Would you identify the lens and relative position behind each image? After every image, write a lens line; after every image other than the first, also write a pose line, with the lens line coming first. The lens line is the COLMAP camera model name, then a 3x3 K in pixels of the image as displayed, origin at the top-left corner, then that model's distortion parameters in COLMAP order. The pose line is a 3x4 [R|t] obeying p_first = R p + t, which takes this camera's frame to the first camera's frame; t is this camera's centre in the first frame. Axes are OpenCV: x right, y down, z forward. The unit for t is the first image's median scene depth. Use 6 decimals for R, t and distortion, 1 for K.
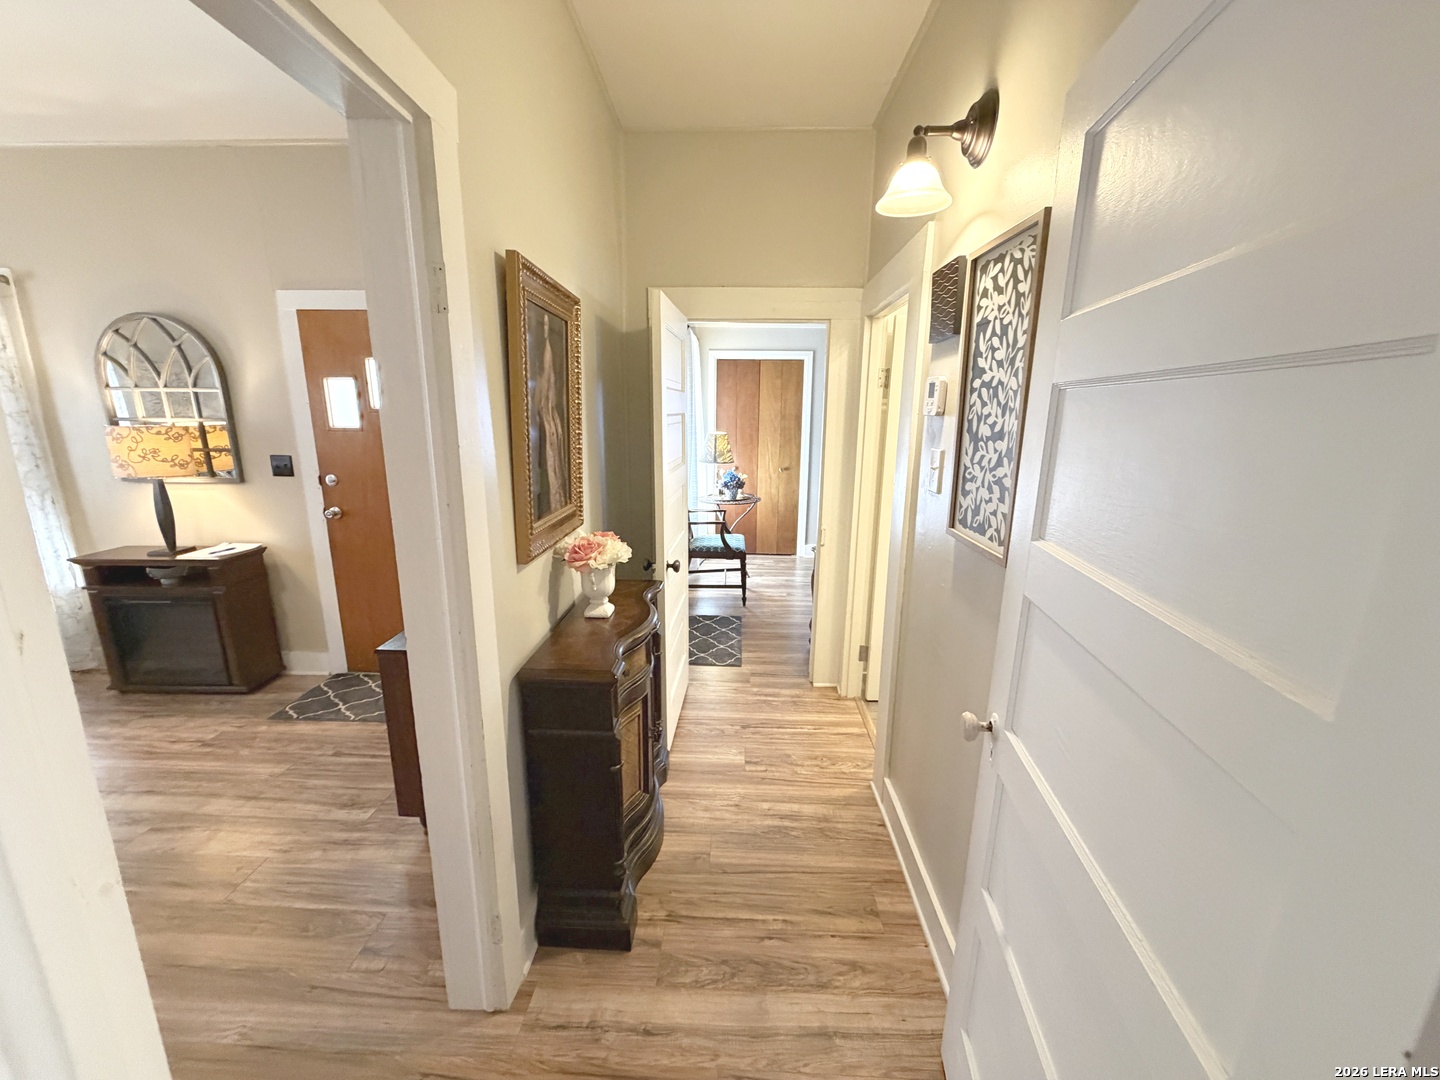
lens RADIAL K [[575.7, 0, 715.9], [0, 575.7, 542.1], [0, 0, 1]] dist [-0.001091, 0.000329]
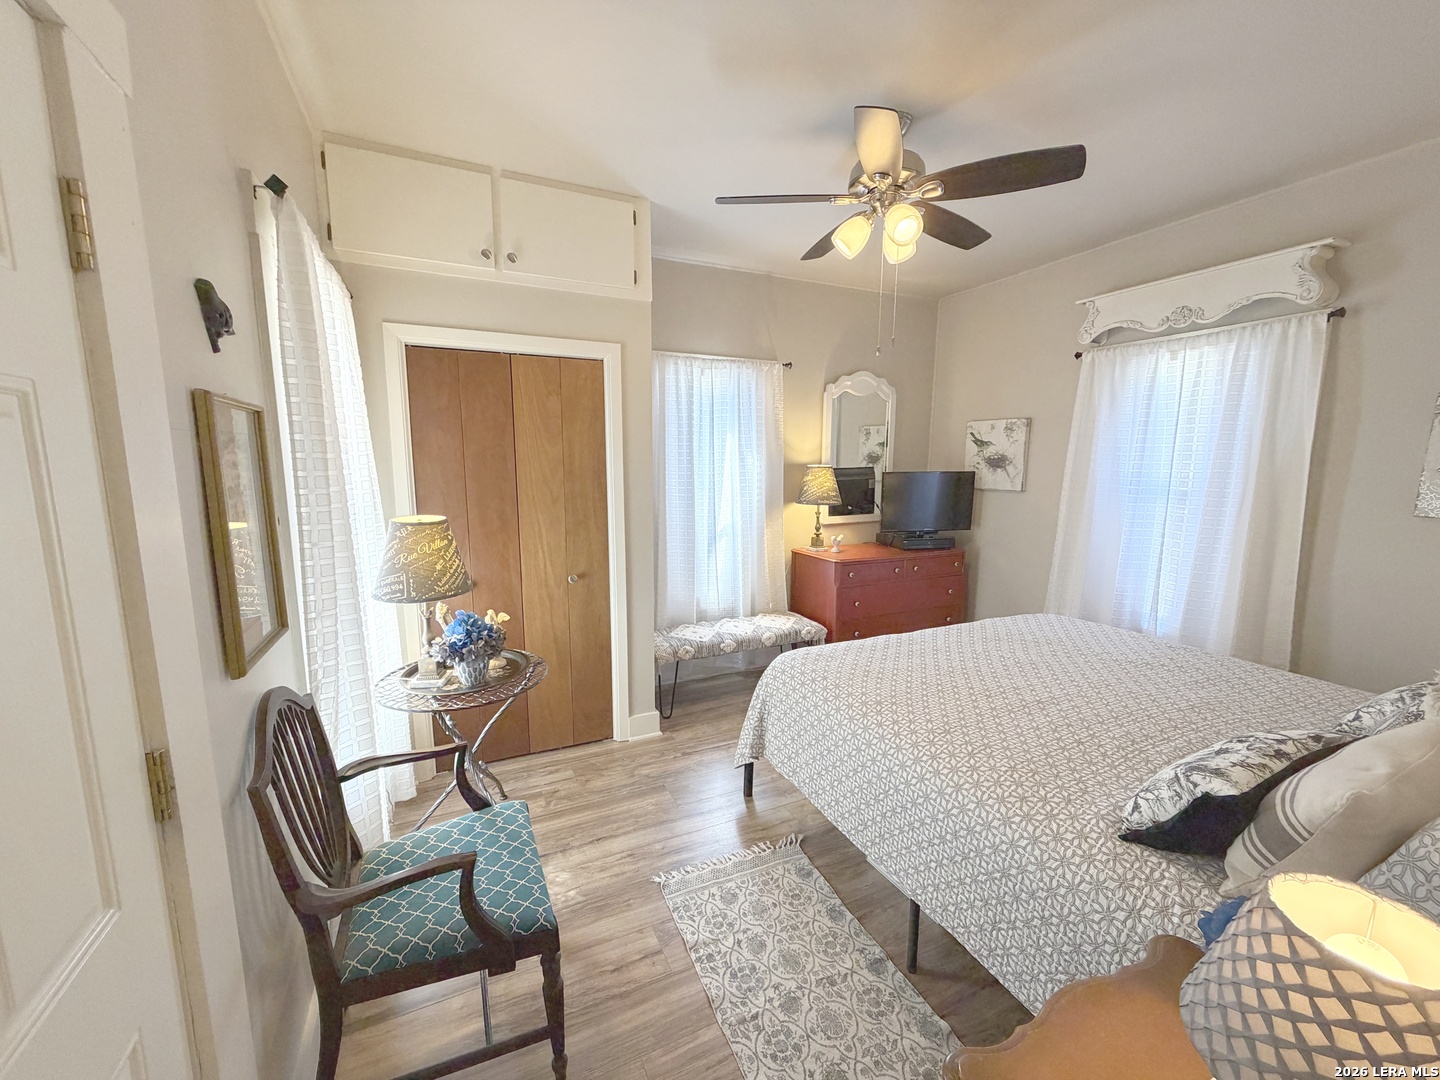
lens RADIAL K [[575.7, 0, 715.9], [0, 575.7, 542.1], [0, 0, 1]] dist [-0.001091, 0.000329]
pose [[0.890041, -0.073448, 0.449924, 0.004210], [0.107210, 0.992979, -0.049985, -0.122885], [-0.443094, 0.092725, 0.891667, 0.521266]]
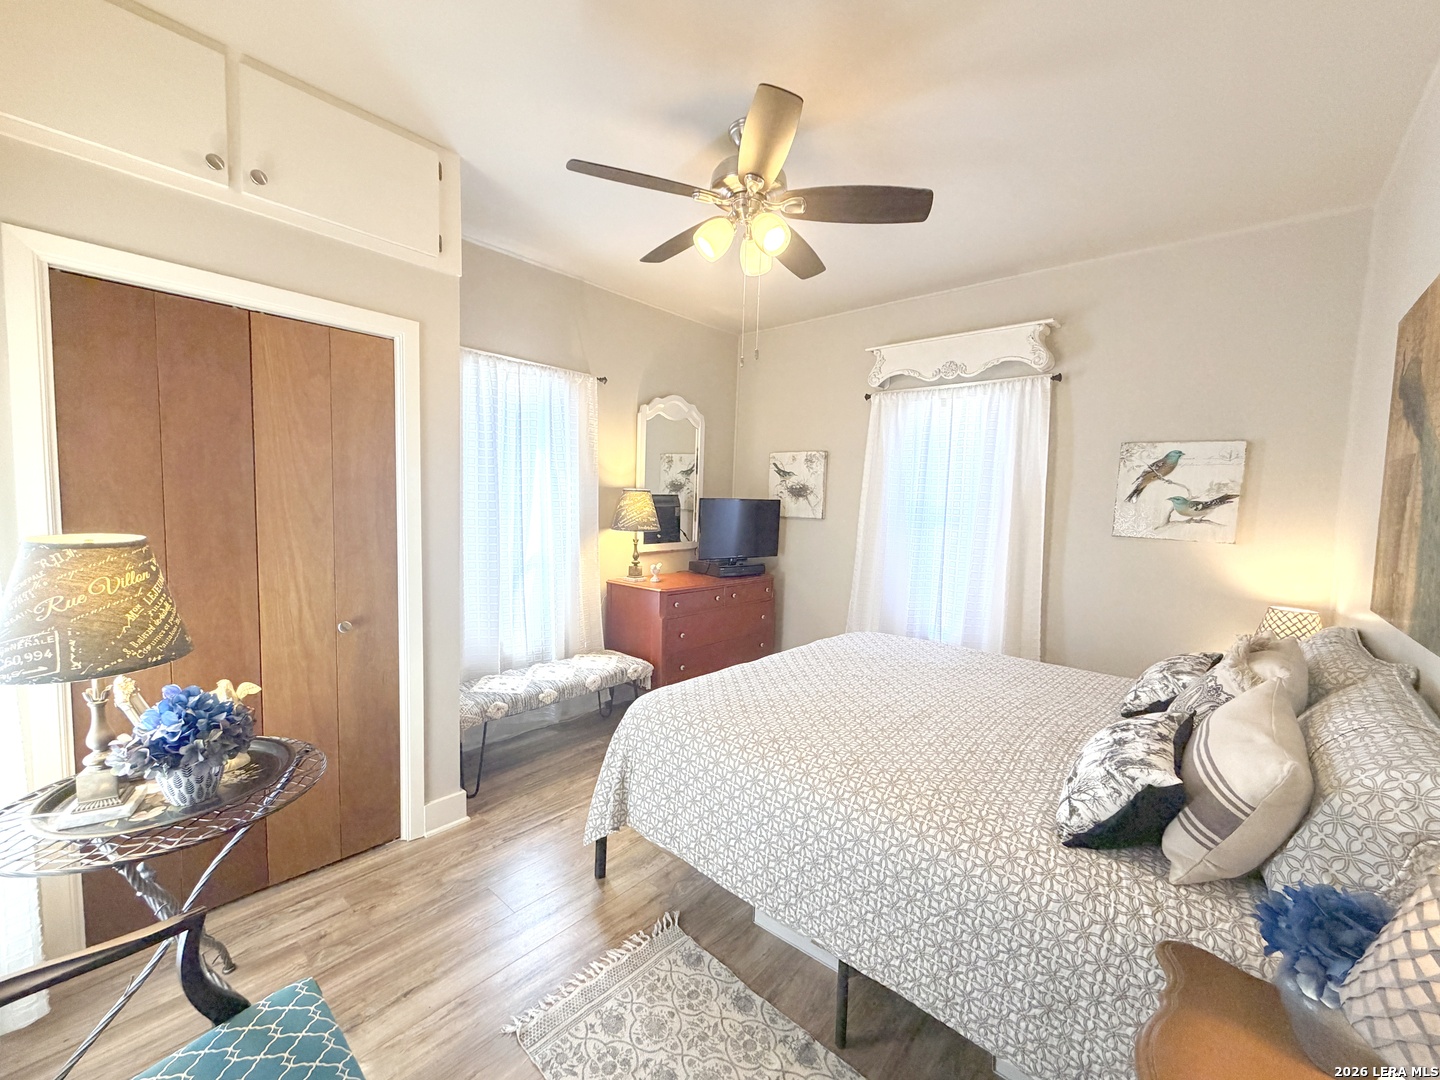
lens RADIAL K [[581.8, 0, 718.0], [0, 581.8, 540.7], [0, 0, 1]] dist [0.001940, -0.000133]
pose [[0.633109, -0.048397, 0.772548, -0.017177], [0.149145, 0.986969, -0.060395, -0.125785], [-0.759558, 0.153458, 0.632078, 0.603109]]
